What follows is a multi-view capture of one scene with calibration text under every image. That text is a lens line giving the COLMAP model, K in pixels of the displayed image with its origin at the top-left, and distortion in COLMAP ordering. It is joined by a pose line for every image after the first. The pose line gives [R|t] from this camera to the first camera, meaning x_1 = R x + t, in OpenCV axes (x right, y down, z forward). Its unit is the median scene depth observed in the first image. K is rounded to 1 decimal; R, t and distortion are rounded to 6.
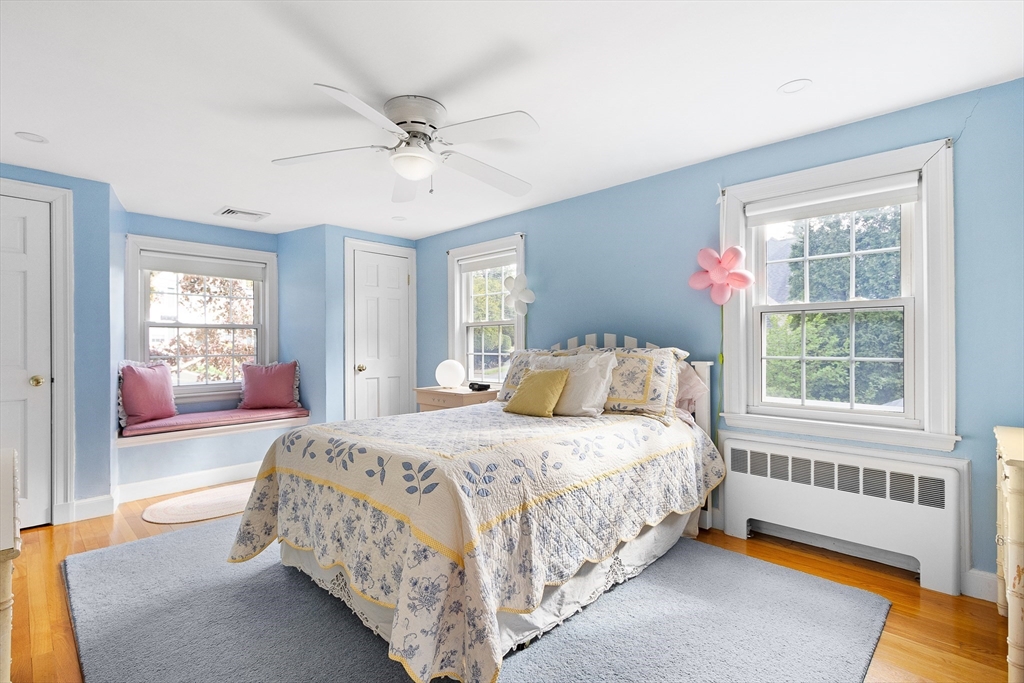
lens RADIAL K [[472.0, 0, 500.2], [0, 472.0, 346.7], [0, 0, 1]] dist [-0.009160, 0.000384]
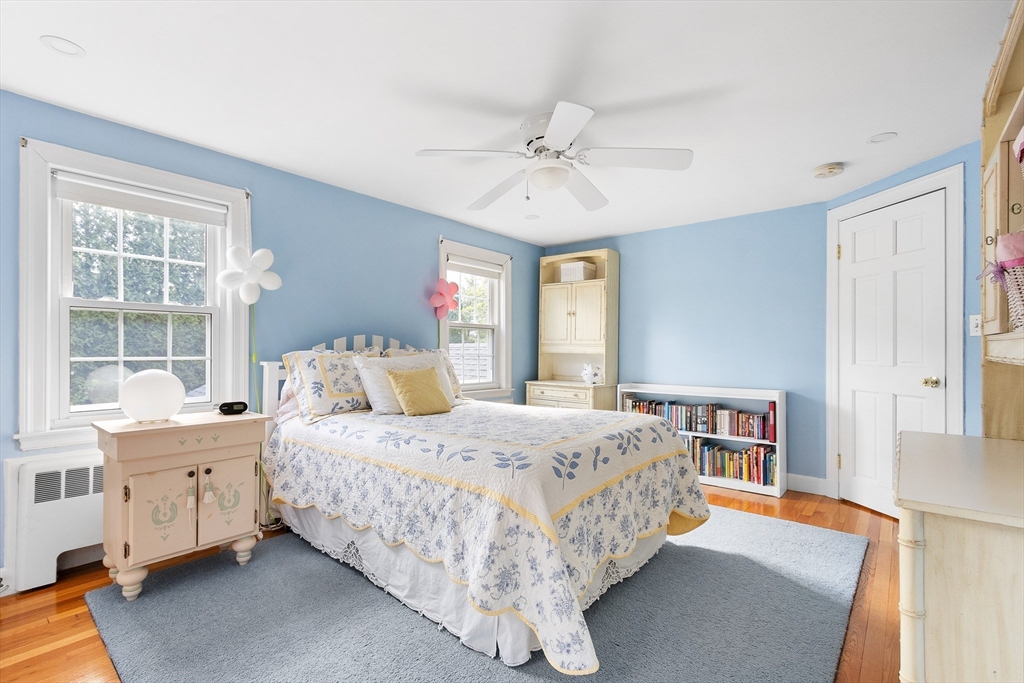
lens RADIAL K [[472.0, 0, 500.0], [0, 472.0, 345.7], [0, 0, 1]] dist [-0.009160, 0.000384]
pose [[-0.060464, 0.009619, 0.998124, -0.793407], [-0.006206, 0.999931, -0.010013, 0.002574], [-0.998151, -0.006800, -0.060400, 0.743392]]
